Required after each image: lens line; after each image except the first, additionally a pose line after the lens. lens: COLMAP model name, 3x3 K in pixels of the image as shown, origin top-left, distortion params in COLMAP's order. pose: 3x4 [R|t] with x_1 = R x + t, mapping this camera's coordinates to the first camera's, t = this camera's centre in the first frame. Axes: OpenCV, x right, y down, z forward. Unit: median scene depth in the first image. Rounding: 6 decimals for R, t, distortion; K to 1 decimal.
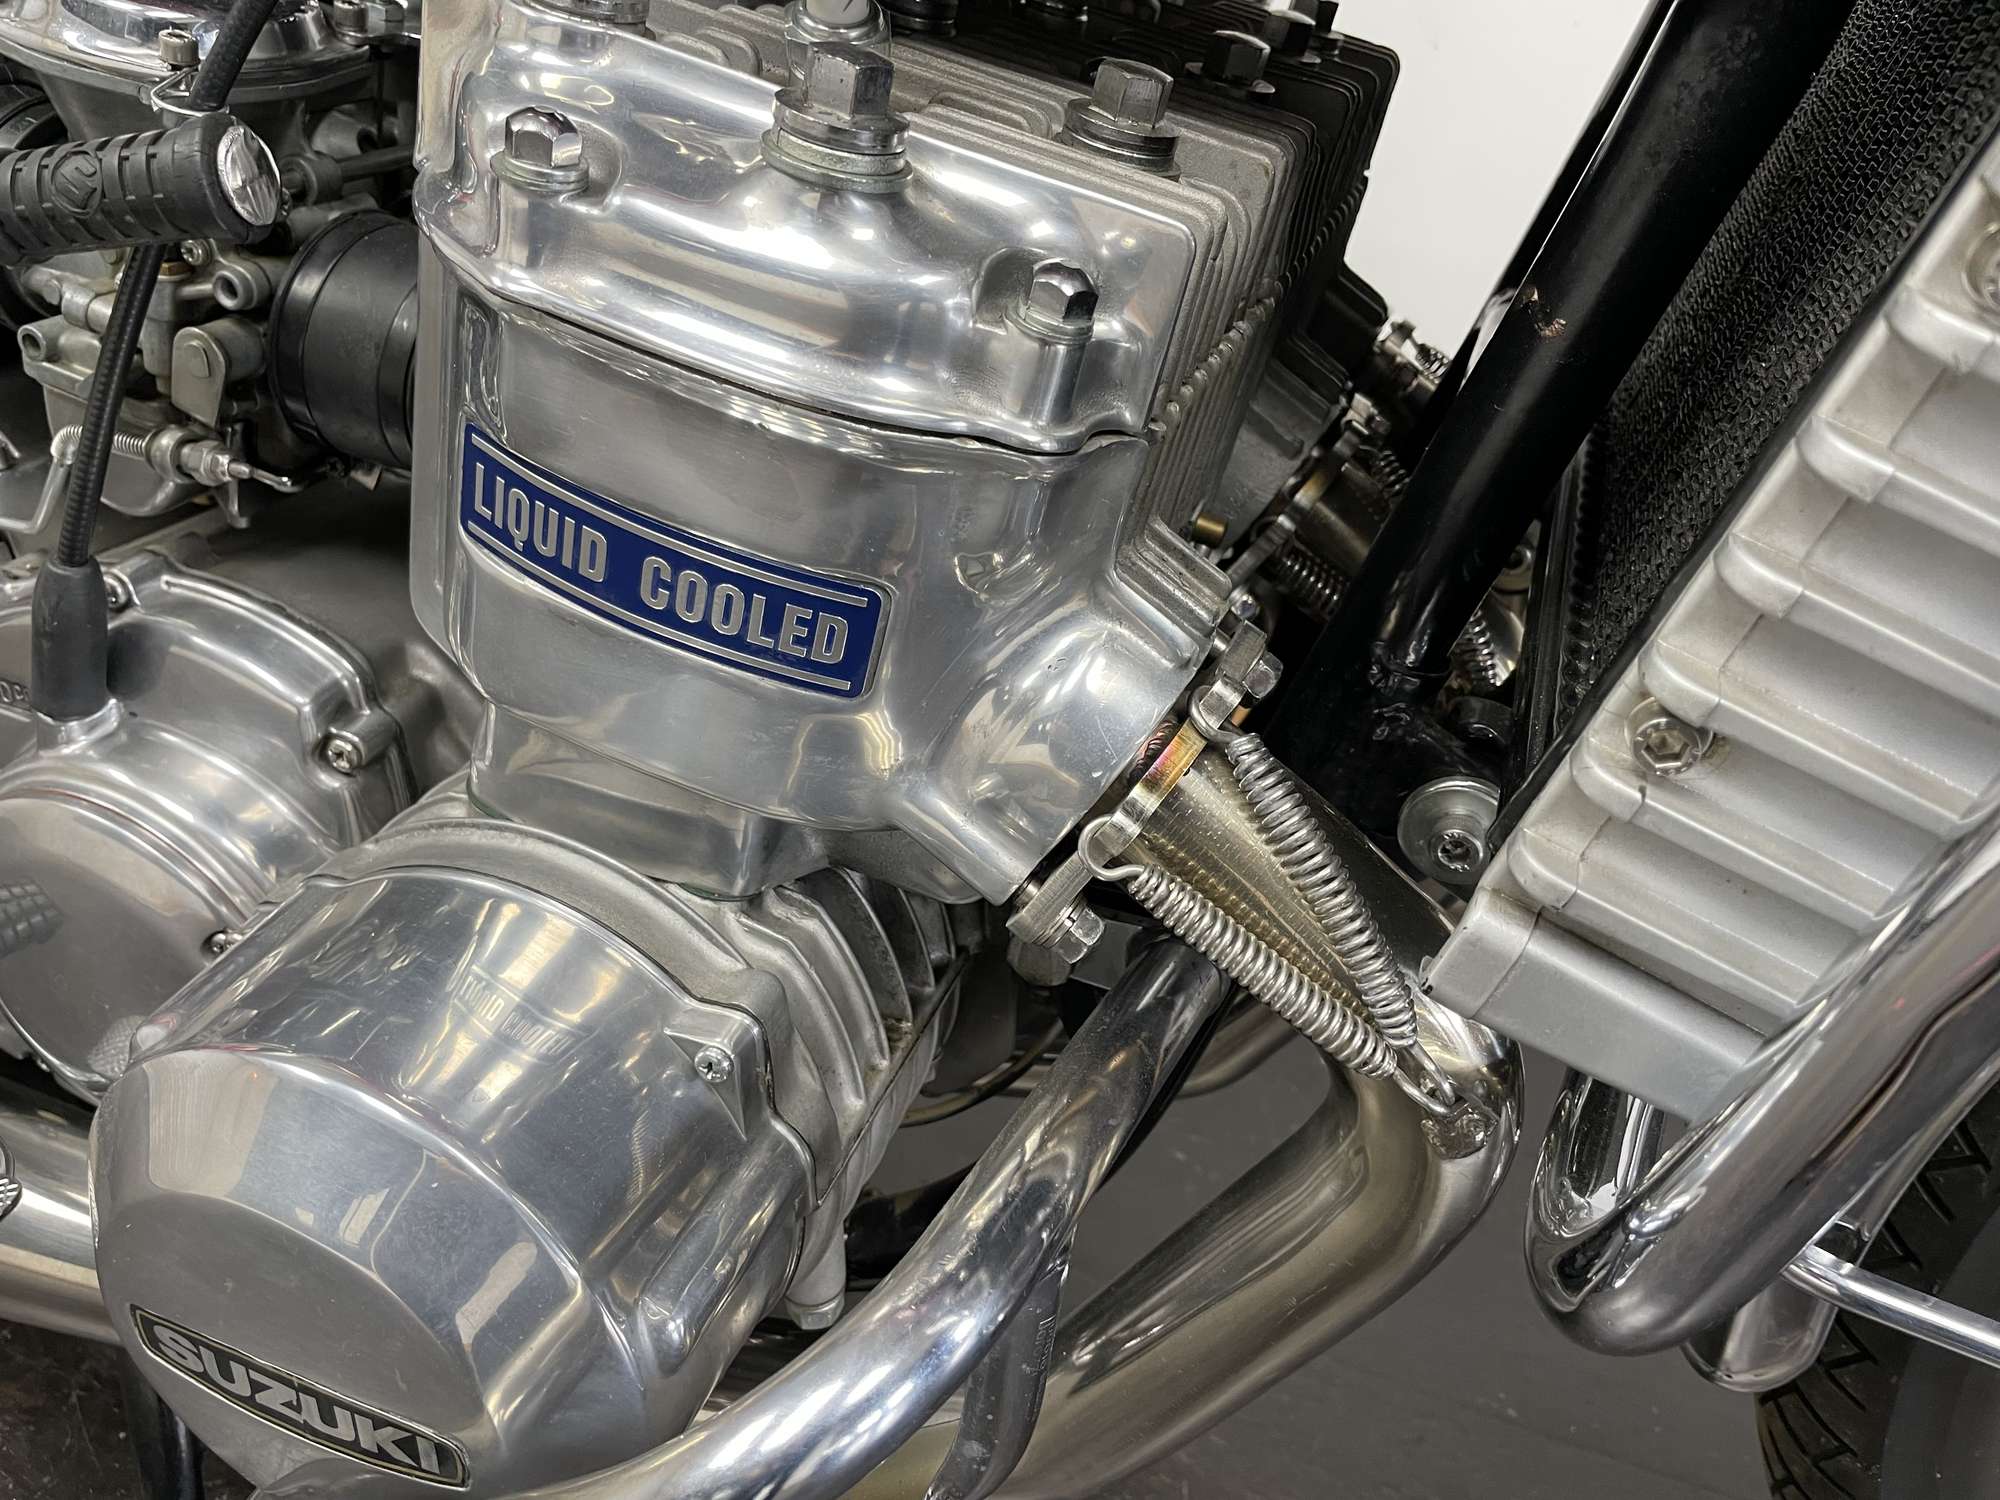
lens RADIAL K [[1520.1, 0, 1016.3], [0, 1520.1, 749.7], [0, 0, 1]] dist [0.078297, -0.143557]
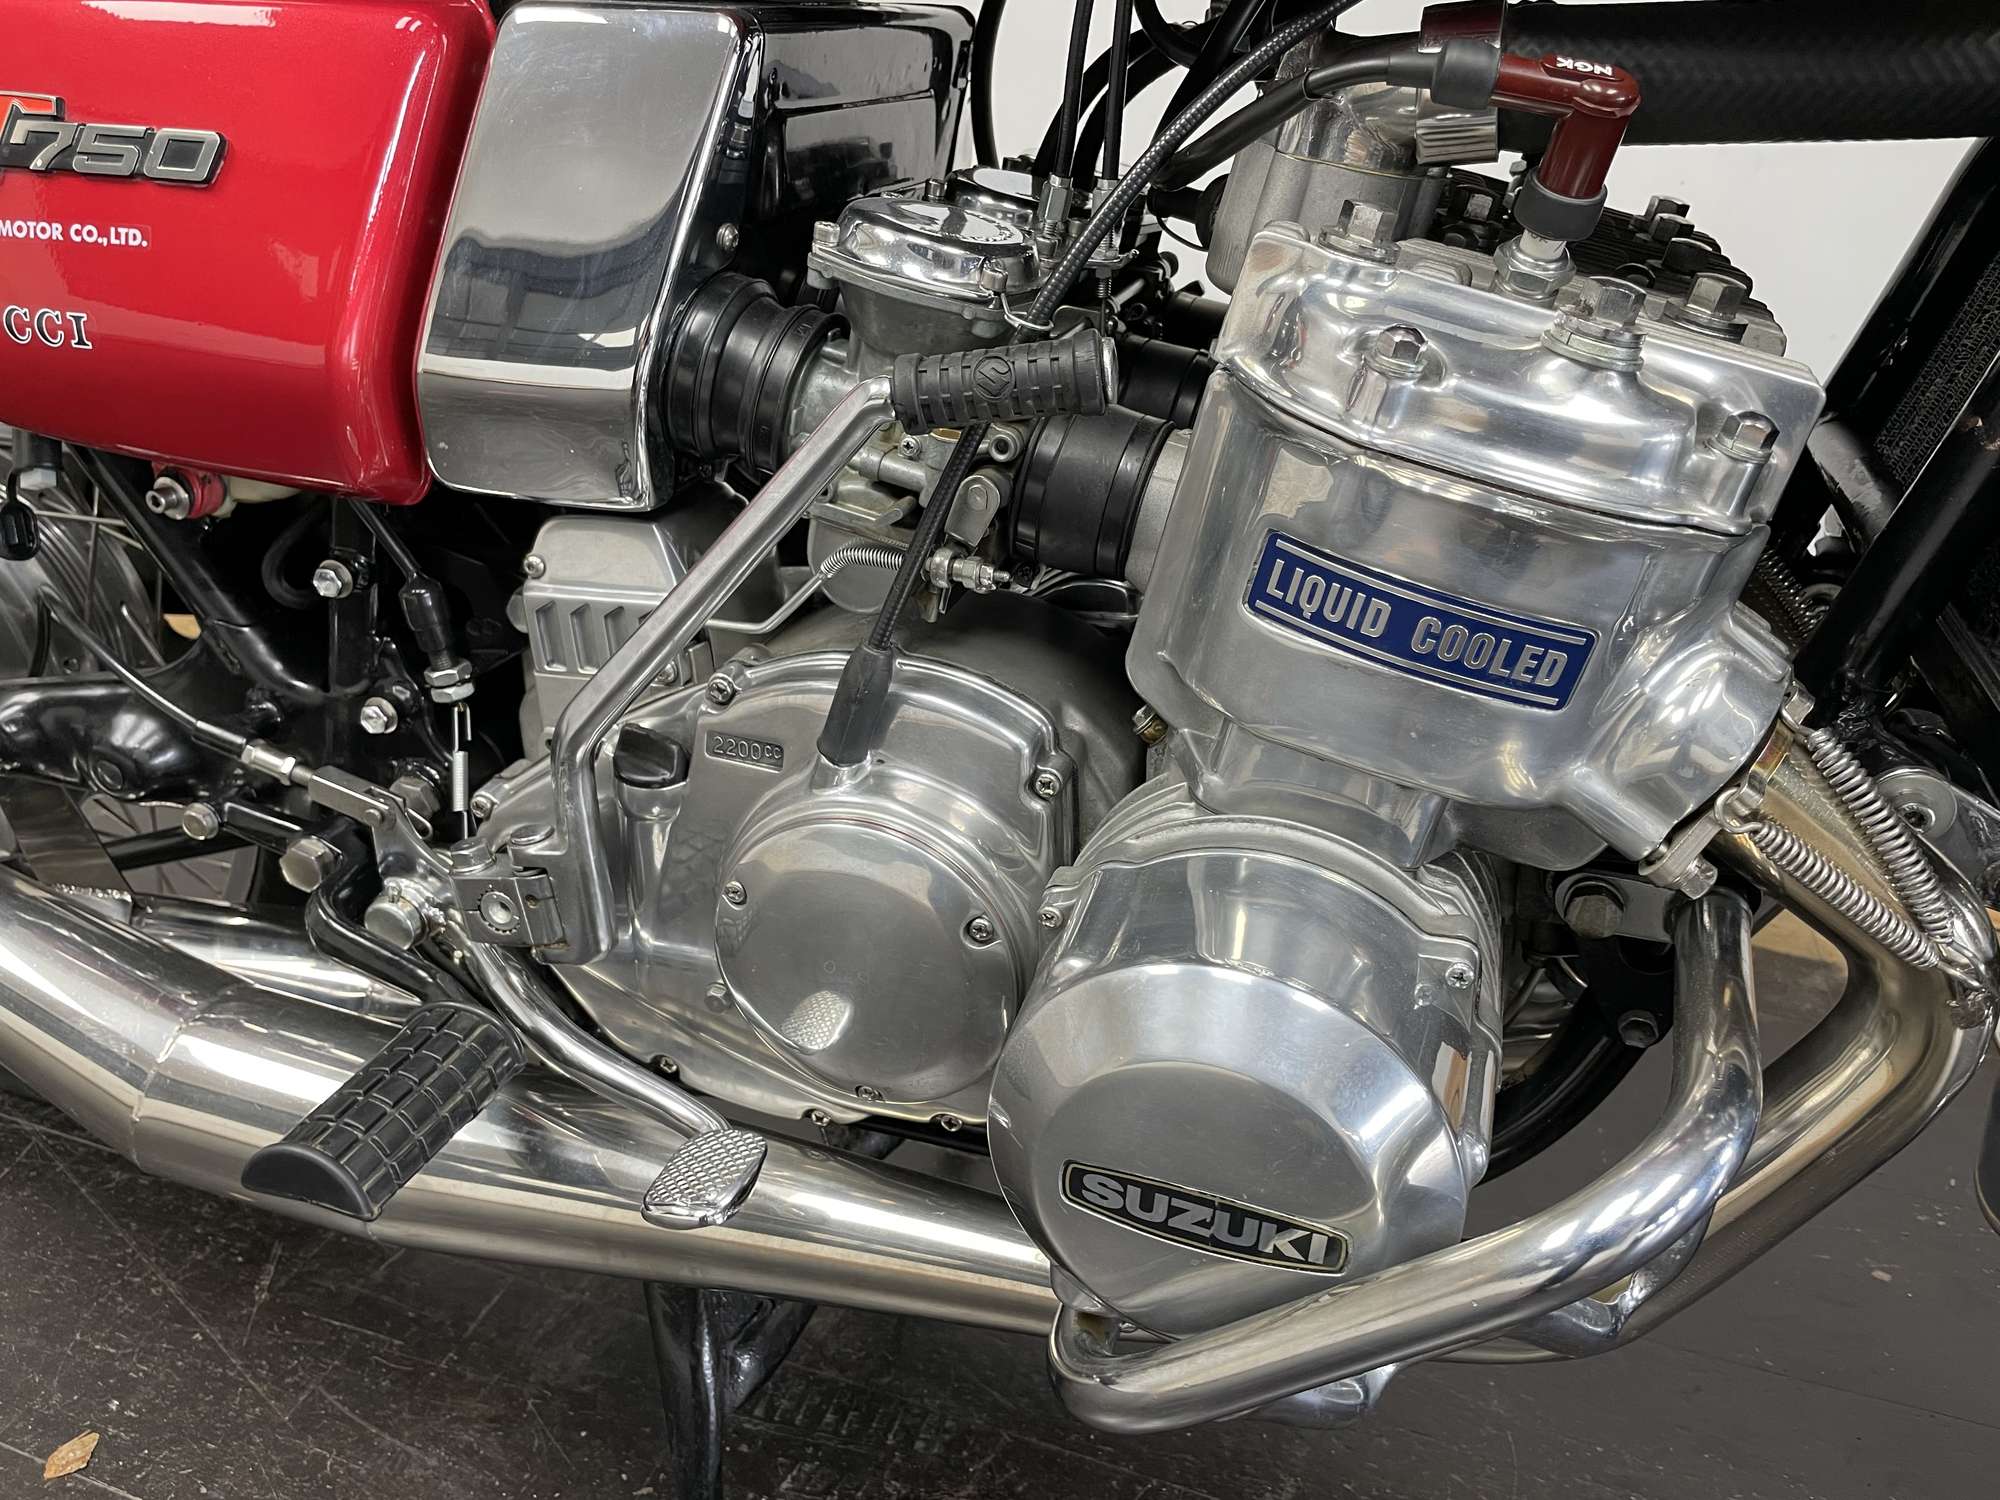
lens RADIAL K [[1515.1, 0, 986.3], [0, 1515.1, 747.0], [0, 0, 1]] dist [0.076937, -0.142490]
pose [[0.999304, -0.035261, 0.012148, -0.655386], [0.036091, 0.996405, -0.076643, 0.089912], [-0.009402, 0.077028, 0.996985, -0.417511]]
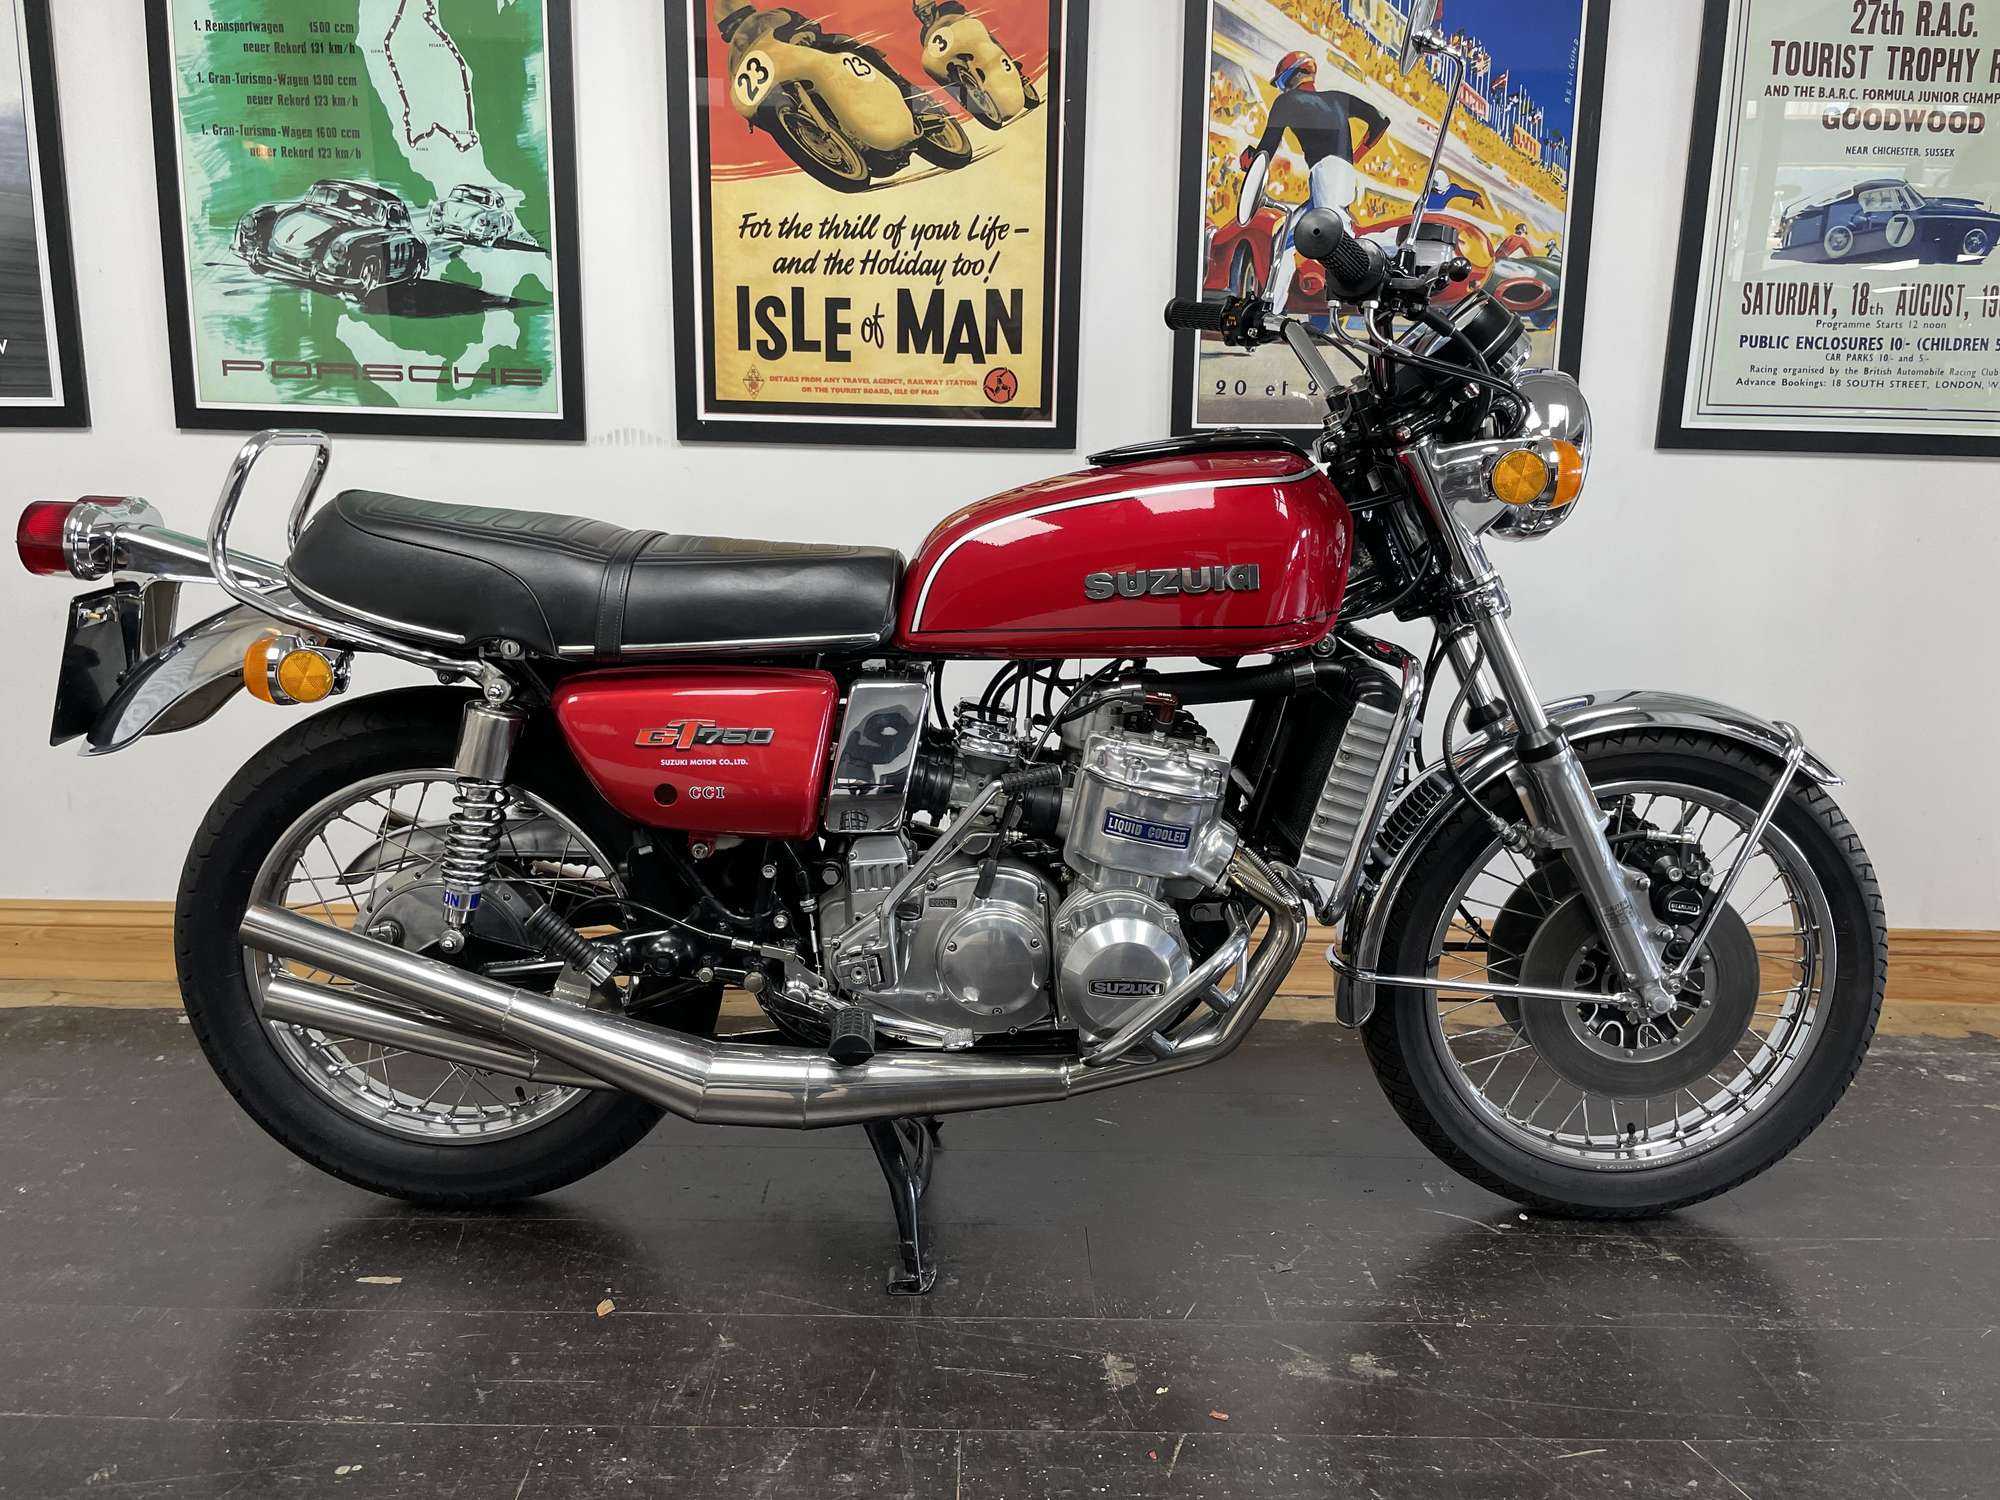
lens RADIAL K [[1515.1, 0, 986.3], [0, 1515.1, 747.0], [0, 0, 1]] dist [0.076937, -0.142490]
pose [[0.934183, -0.120842, 0.335708, -2.541316], [0.218822, 0.937215, -0.271560, 0.941016], [-0.281814, 0.327147, 0.901973, -3.808431]]
